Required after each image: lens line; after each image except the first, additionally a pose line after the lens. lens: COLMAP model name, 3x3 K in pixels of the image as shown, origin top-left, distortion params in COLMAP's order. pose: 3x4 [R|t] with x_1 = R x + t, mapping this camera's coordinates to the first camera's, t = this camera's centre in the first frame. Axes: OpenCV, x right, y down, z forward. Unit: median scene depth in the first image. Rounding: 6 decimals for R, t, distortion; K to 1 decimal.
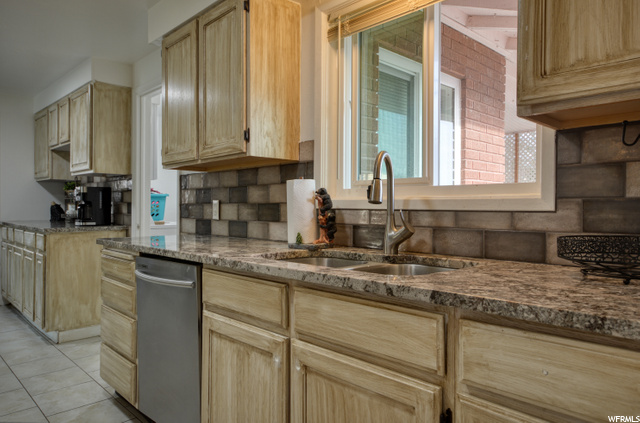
lens RADIAL K [[444.1, 0, 319.8], [0, 444.1, 211.6], [0, 0, 1]] dist [0.023204, 0.009365]
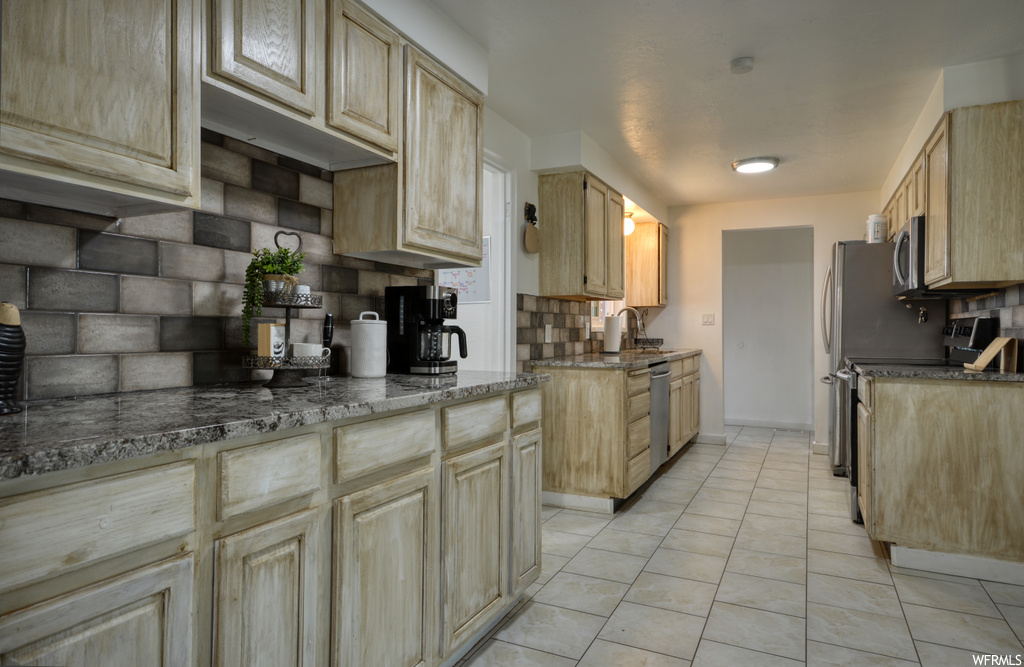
lens RADIAL K [[603.4, 0, 503.7], [0, 603.4, 328.8], [0, 0, 1]] dist [0.028372, 0.002072]
pose [[-0.334319, -0.011247, 0.942393, -1.688096], [-0.003383, 0.999937, 0.010734, -0.033357], [-0.942454, 0.000401, -0.334336, 1.716119]]
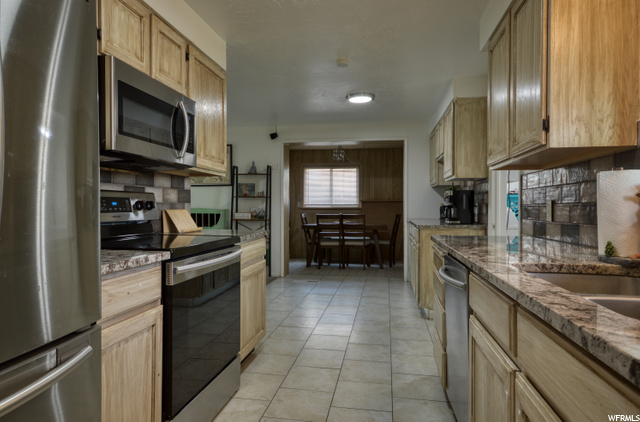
lens RADIAL K [[399.2, 0, 318.1], [0, 399.2, 212.0], [0, 0, 1]] dist [0.026653, 0.002355]
pose [[0.595309, 0.006194, -0.803473, 0.158716], [-0.005269, 0.999979, 0.003804, -0.002207], [0.803479, 0.001969, 0.595329, 0.141505]]
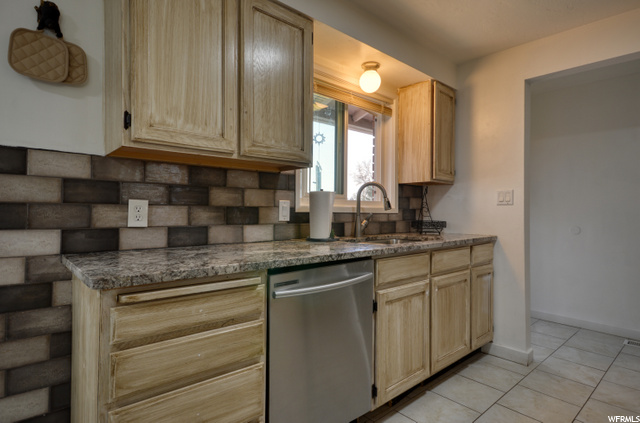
lens RADIAL K [[341.9, 0, 318.3], [0, 341.9, 213.3], [0, 0, 1]] dist [0.008222, -0.000551]
pose [[0.042027, -0.006455, 0.999096, -0.834823], [0.001230, 0.999979, 0.006409, -0.008038], [-0.999116, 0.000960, 0.042034, 0.747046]]
